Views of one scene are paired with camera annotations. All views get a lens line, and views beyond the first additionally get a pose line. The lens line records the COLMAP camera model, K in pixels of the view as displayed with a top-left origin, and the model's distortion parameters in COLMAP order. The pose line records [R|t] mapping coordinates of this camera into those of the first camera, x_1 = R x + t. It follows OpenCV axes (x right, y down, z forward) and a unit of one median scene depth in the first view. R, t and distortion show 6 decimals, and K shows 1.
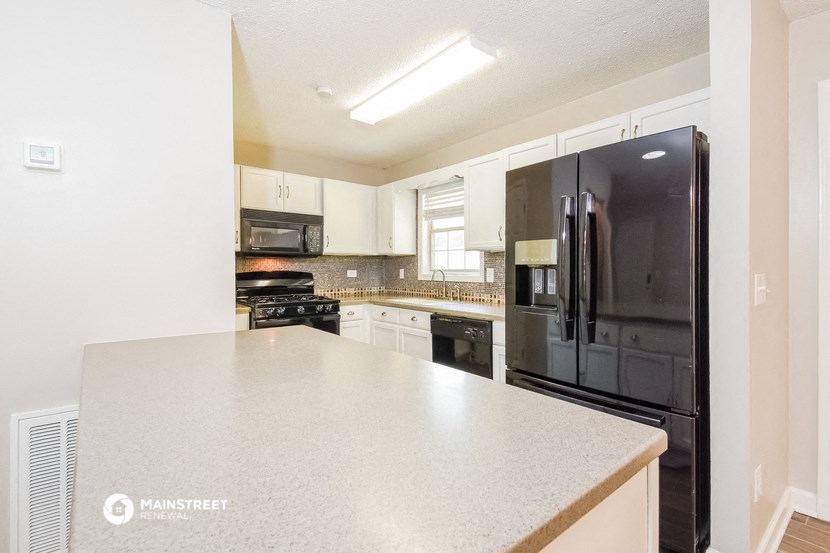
lens RADIAL K [[389.1, 0, 420.5], [0, 389.1, 260.8], [0, 0, 1]] dist [-0.021137, -0.002964]
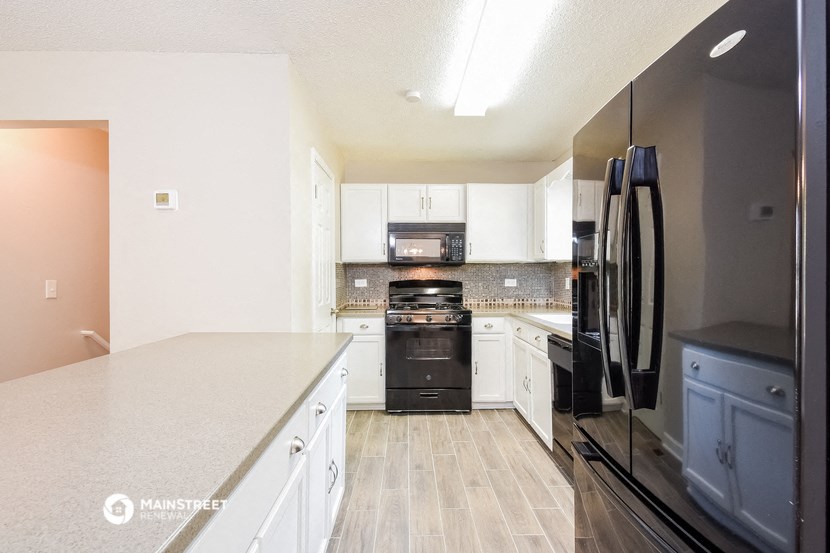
lens RADIAL K [[389.1, 0, 414.2], [0, 389.1, 278.6], [0, 0, 1]] dist [-0.021137, -0.002964]
pose [[0.783233, 0.003527, -0.621719, 0.251879], [0.011607, 0.999727, 0.020294, 0.001714], [0.621620, -0.023111, 0.782978, 0.161359]]
